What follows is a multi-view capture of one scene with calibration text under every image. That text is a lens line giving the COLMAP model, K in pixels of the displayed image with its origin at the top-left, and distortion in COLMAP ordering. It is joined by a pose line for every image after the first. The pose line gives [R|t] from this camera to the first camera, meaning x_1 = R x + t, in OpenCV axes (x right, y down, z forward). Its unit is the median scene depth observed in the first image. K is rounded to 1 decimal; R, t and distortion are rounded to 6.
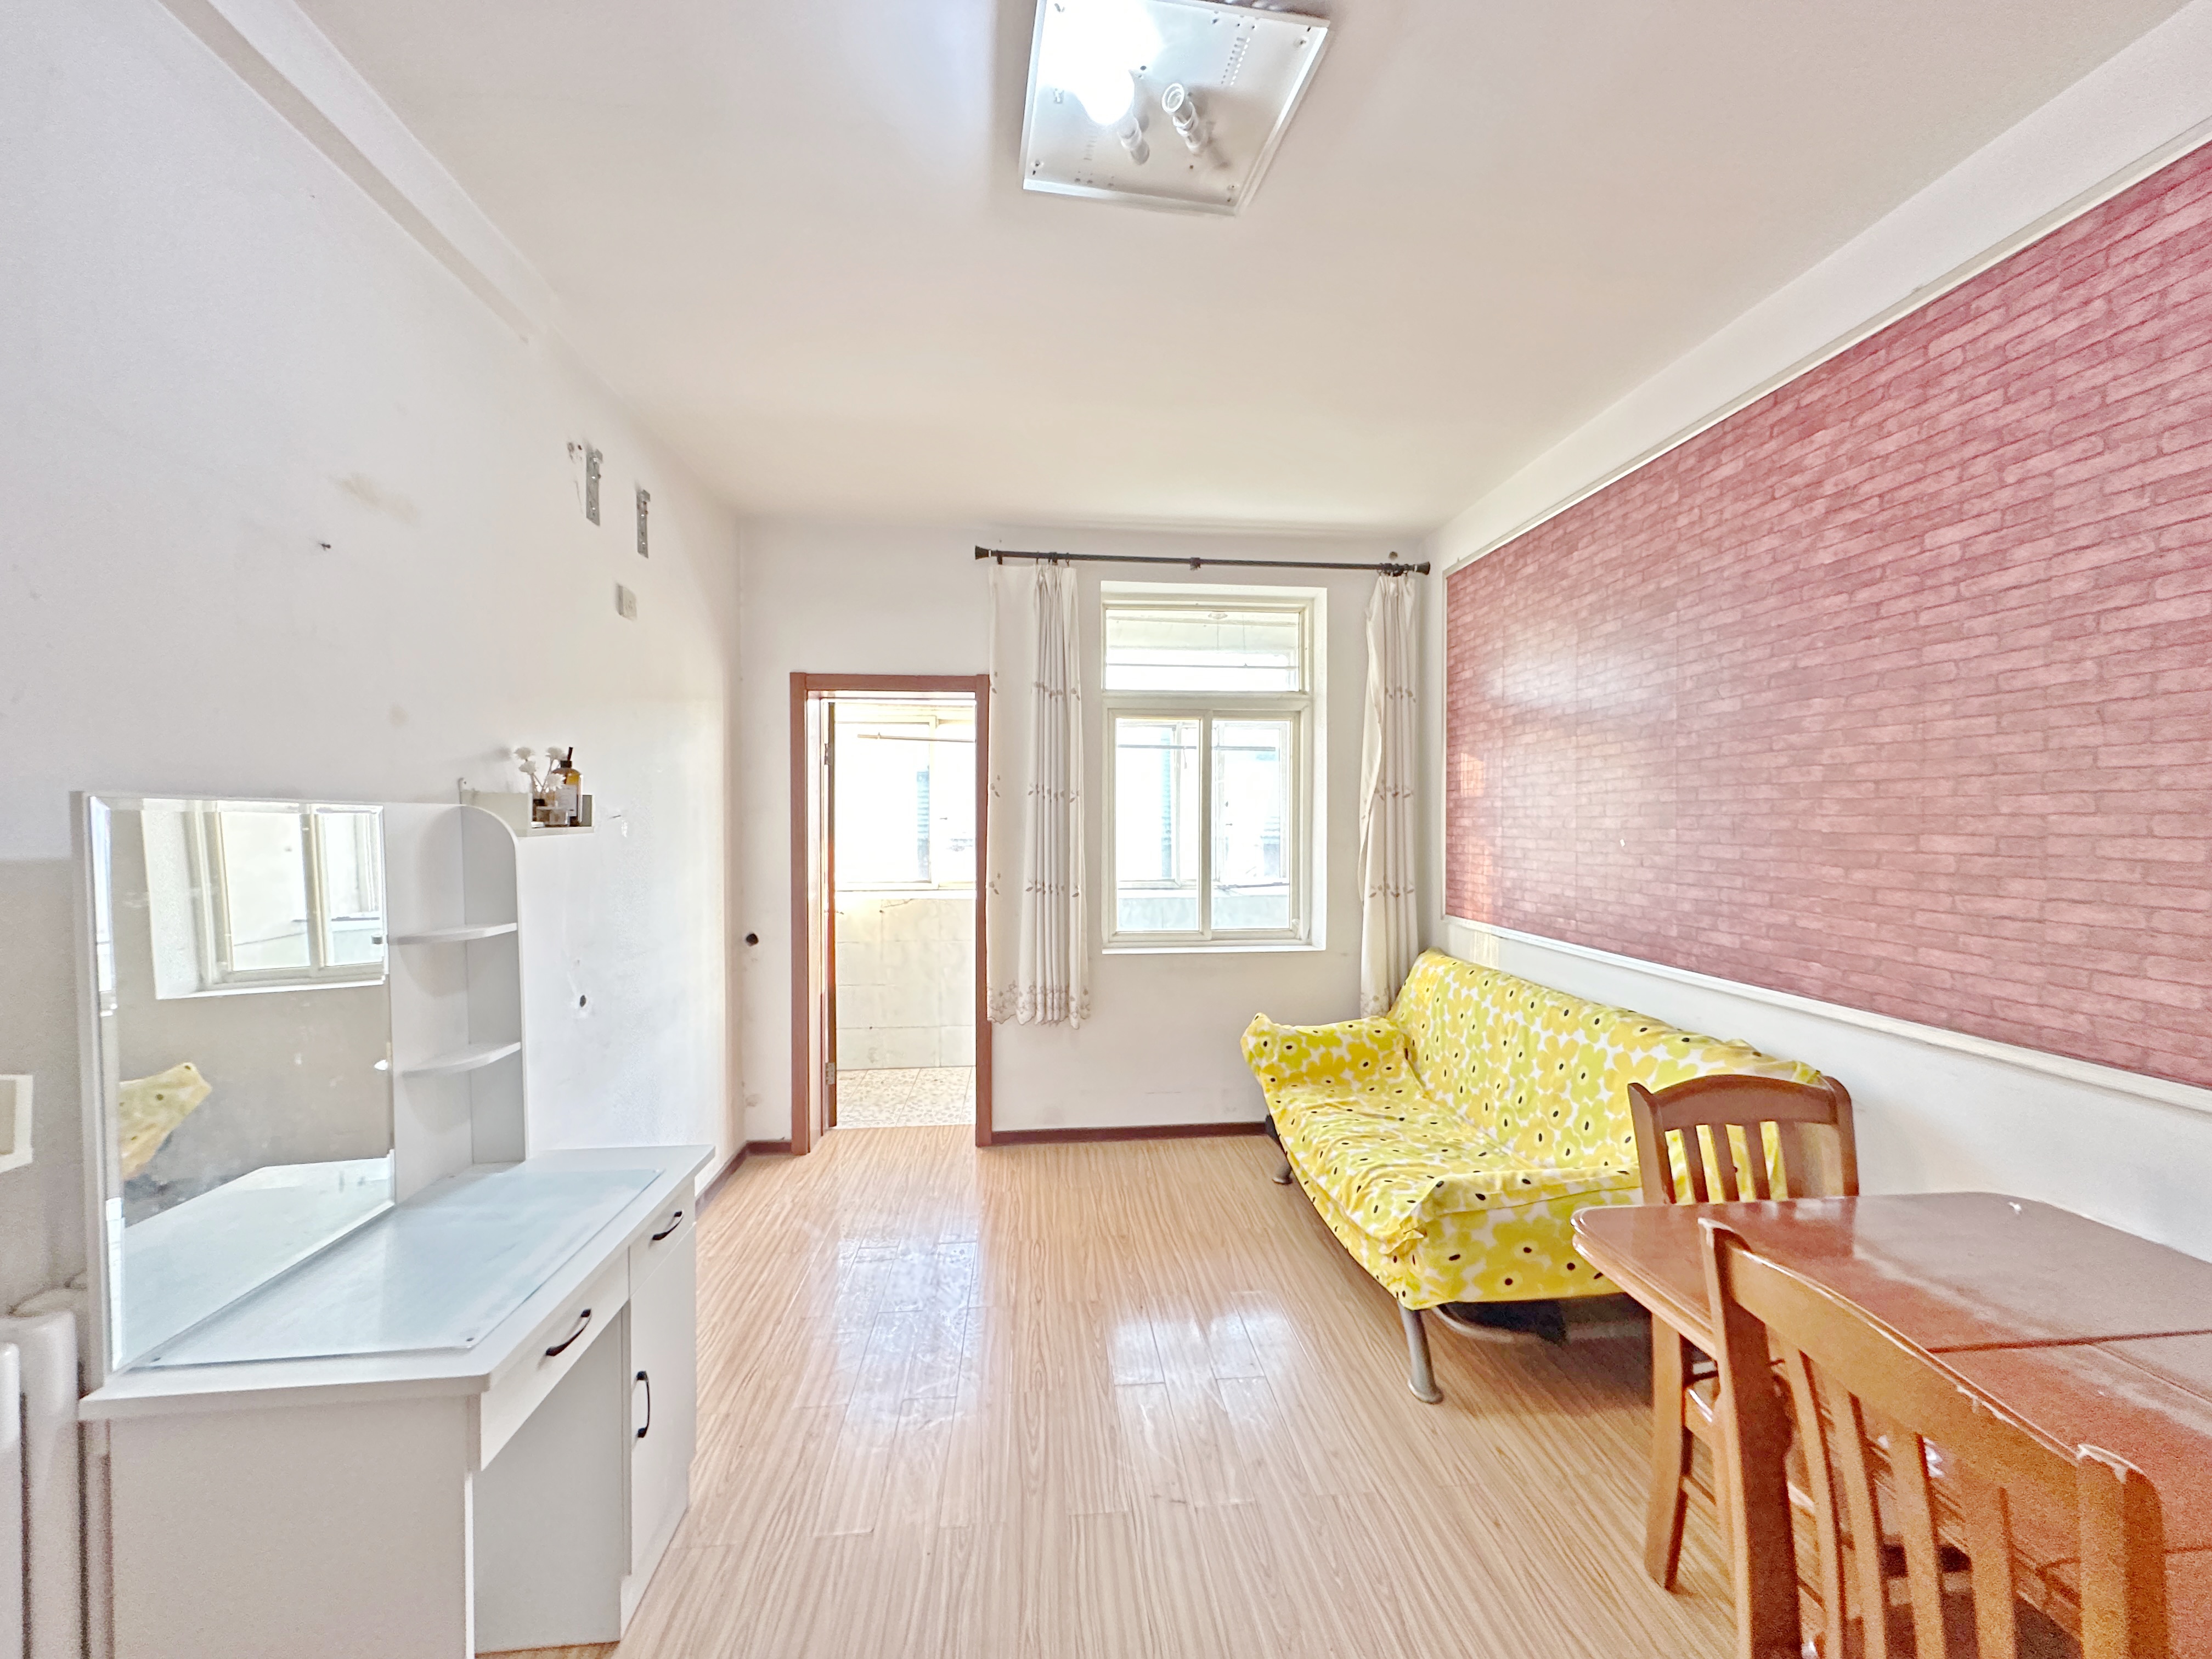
lens RADIAL K [[881.6, 0, 1112.0], [0, 881.6, 833.1], [0, 0, 1]] dist [0.000144, -0.000040]
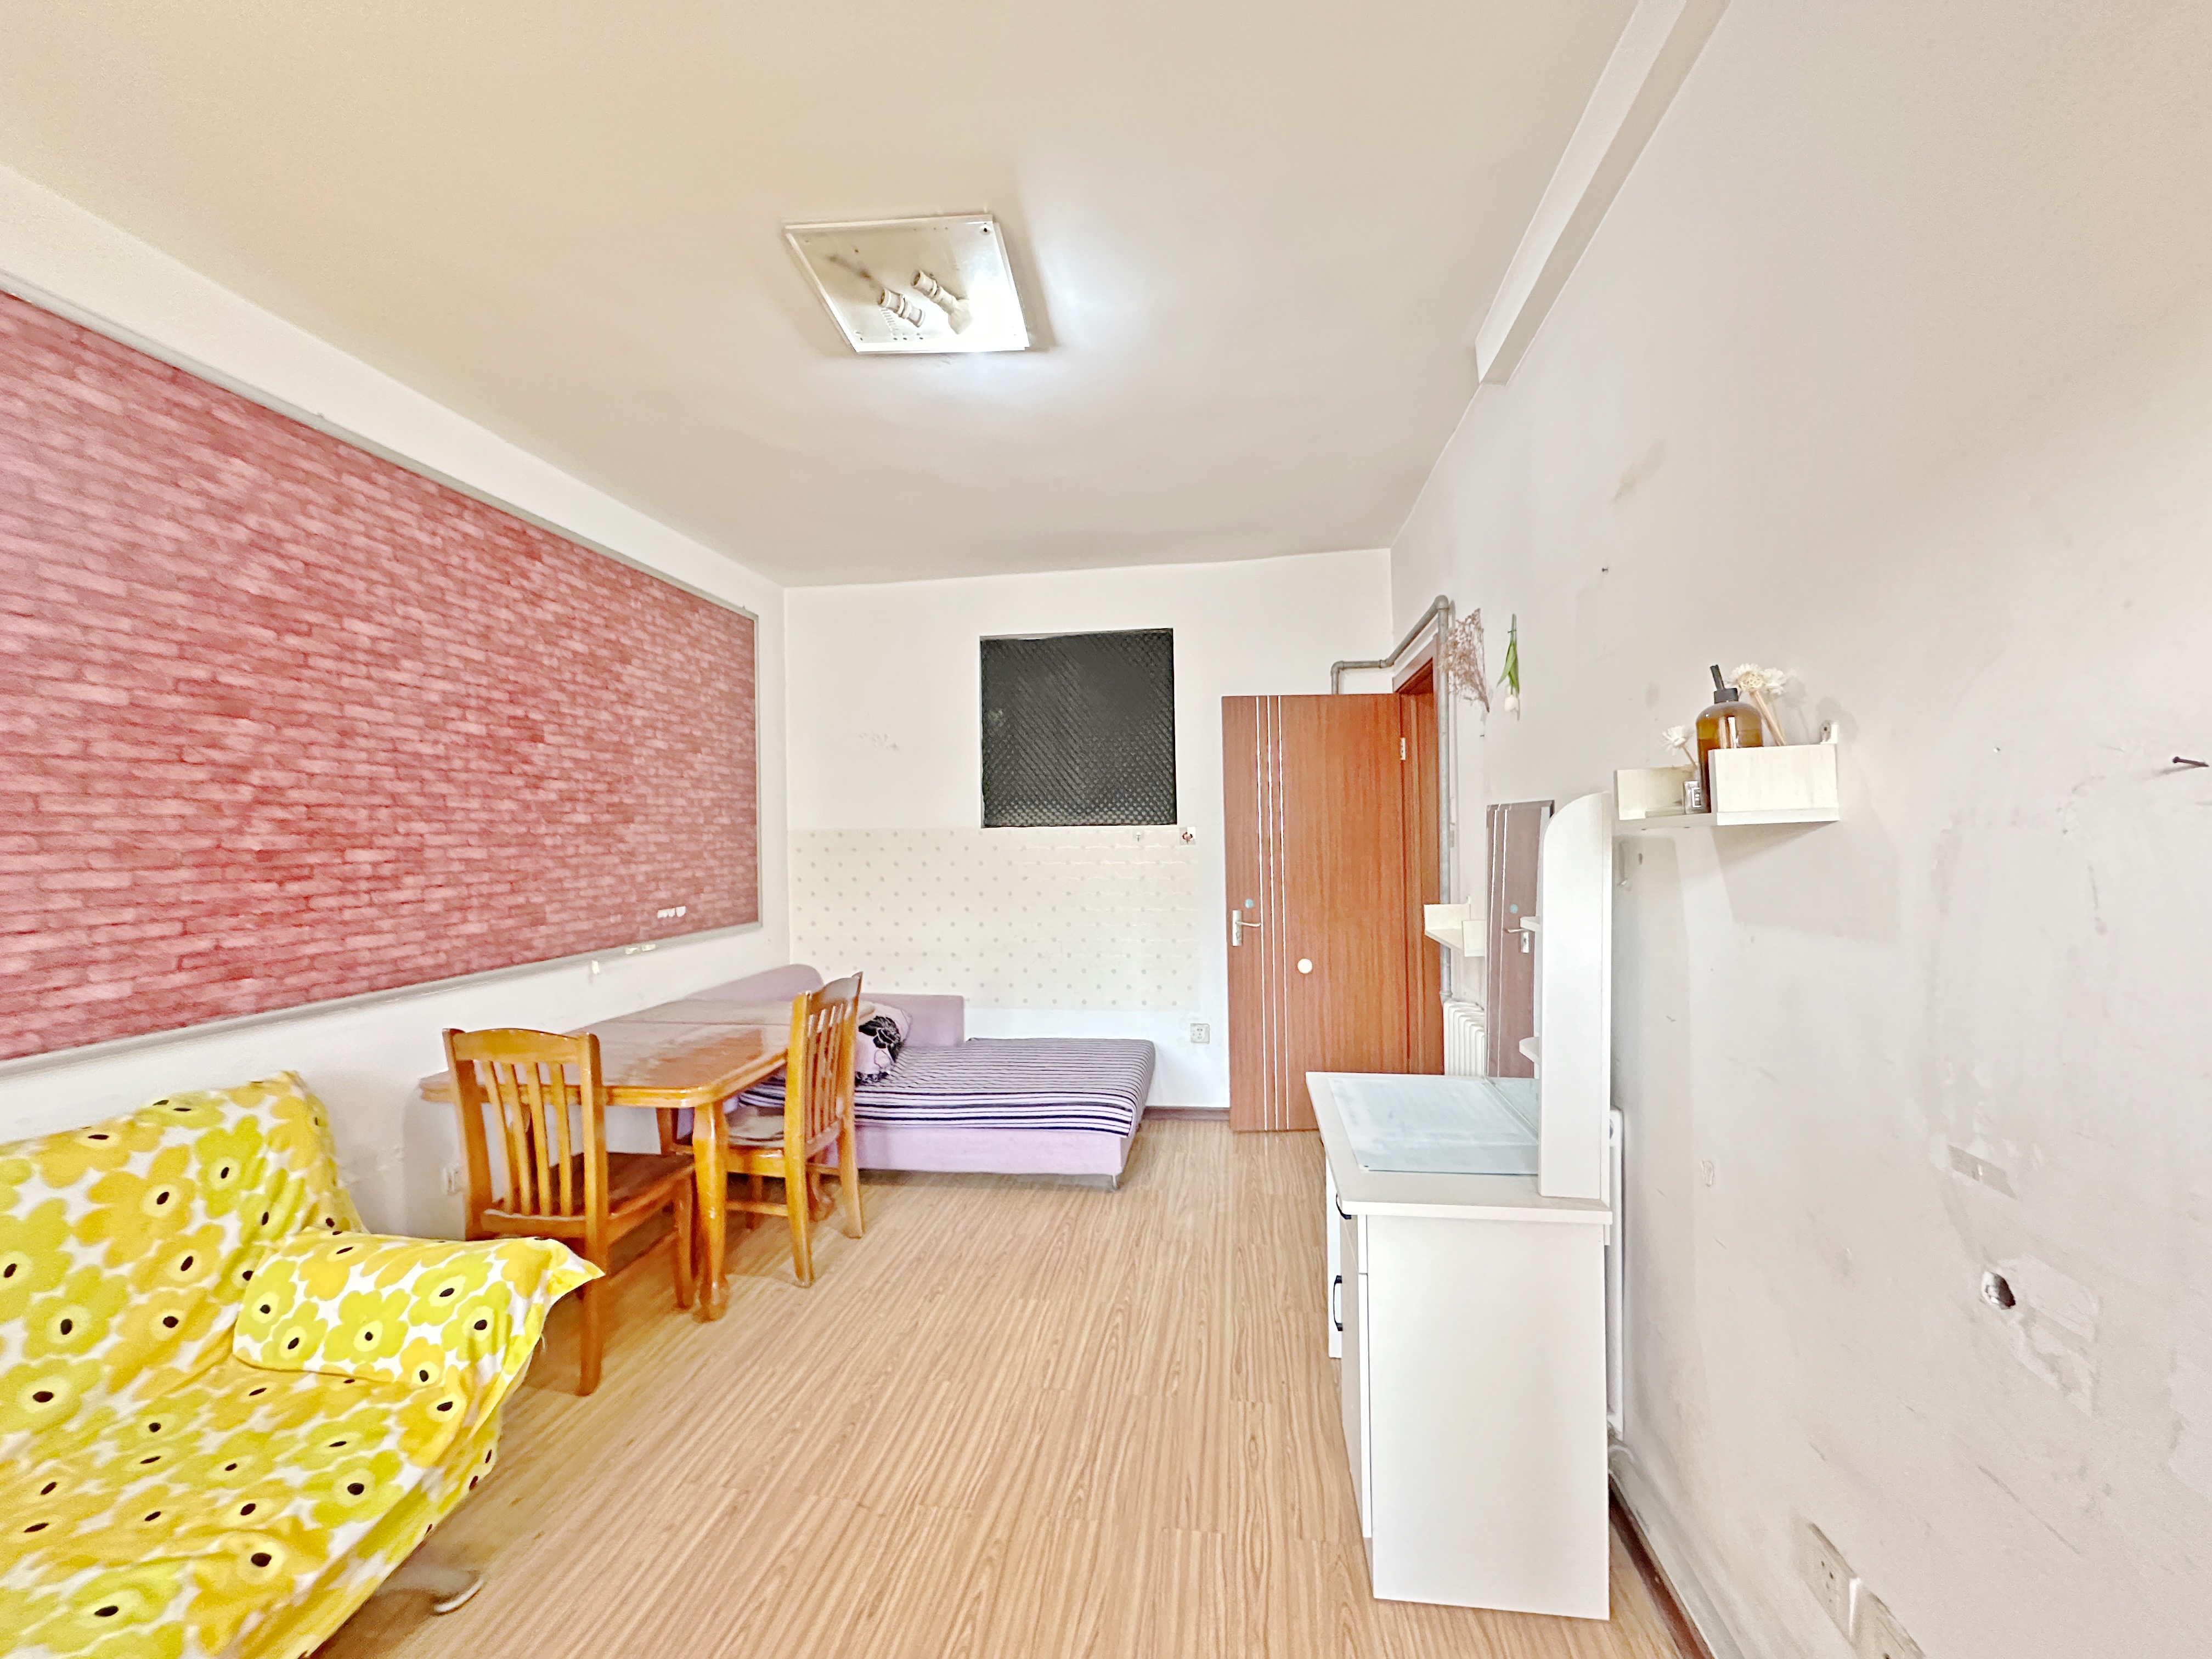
lens RADIAL K [[881.6, 0, 1112.0], [0, 881.6, 833.1], [0, 0, 1]] dist [0.000144, -0.000040]
pose [[-0.972407, 0.017472, 0.232638, -0.445250], [0.020899, 0.999706, 0.012273, -0.013682], [-0.232355, 0.016796, -0.972486, 1.901447]]
